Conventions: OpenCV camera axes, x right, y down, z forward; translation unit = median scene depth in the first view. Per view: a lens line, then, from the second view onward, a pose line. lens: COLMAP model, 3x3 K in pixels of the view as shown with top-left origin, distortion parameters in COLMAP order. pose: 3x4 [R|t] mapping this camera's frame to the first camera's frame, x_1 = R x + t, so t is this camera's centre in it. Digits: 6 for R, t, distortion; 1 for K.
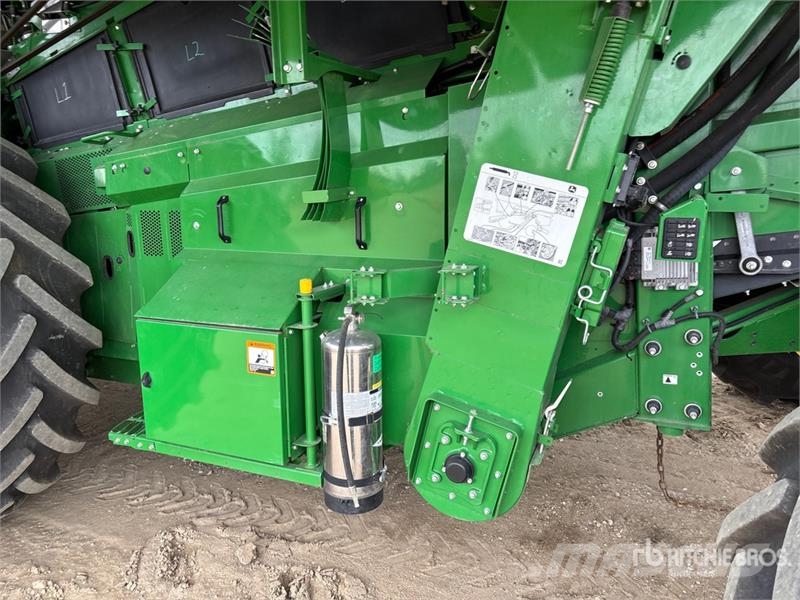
lens RADIAL K [[609.3, 0, 400.0], [0, 609.3, 300.0], [0, 0, 1]] dist [0.054941, -0.056529]
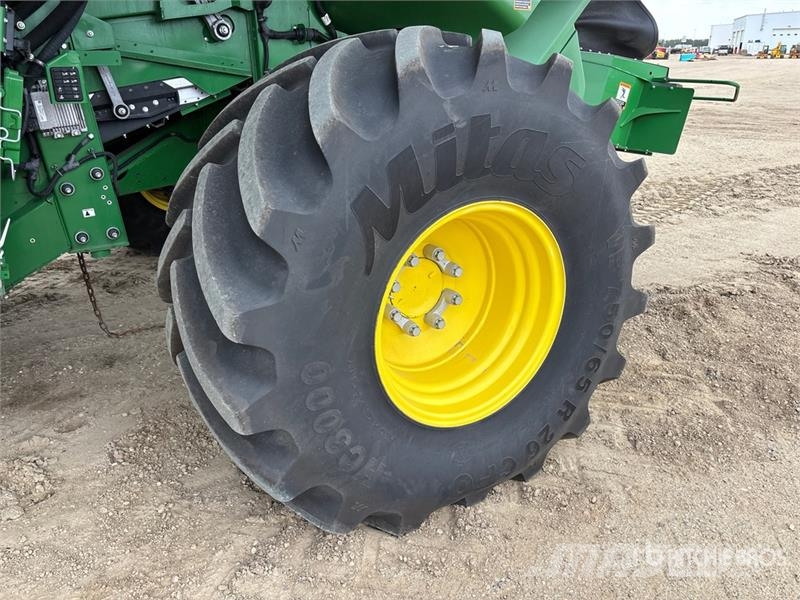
lens RADIAL K [[609.3, 0, 400.0], [0, 609.3, 300.0], [0, 0, 1]] dist [0.054941, -0.056529]
pose [[0.568978, -0.291794, 0.768843, -0.222008], [0.185949, 0.956368, 0.225353, 0.141293], [-0.801053, 0.014745, 0.598411, -0.258898]]
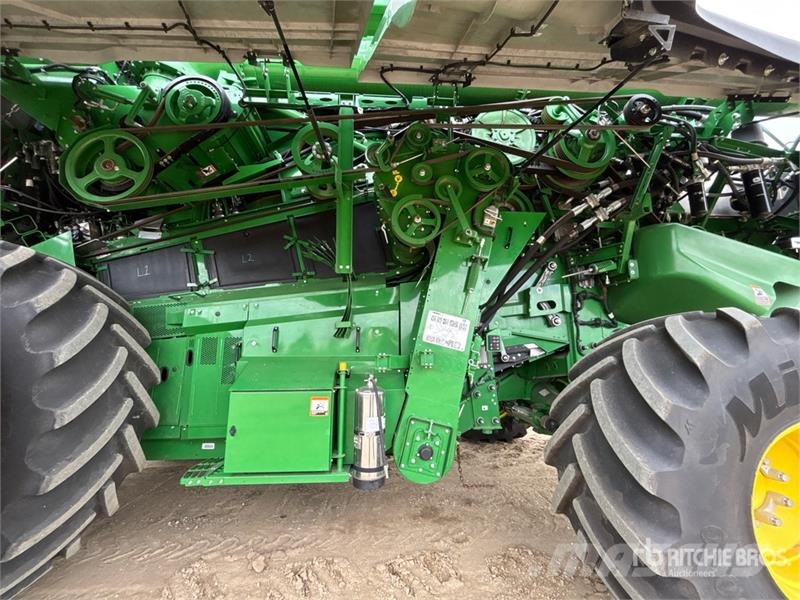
lens RADIAL K [[327.4, 0, 400.0], [0, 327.4, 300.0], [0, 0, 1]] dist [-0.001205, 0.000522]
pose [[0.882539, 0.093065, 0.460939, -0.500234], [0.084966, 0.932528, -0.350960, 0.164934], [-0.462500, 0.348900, 0.815084, -0.032362]]
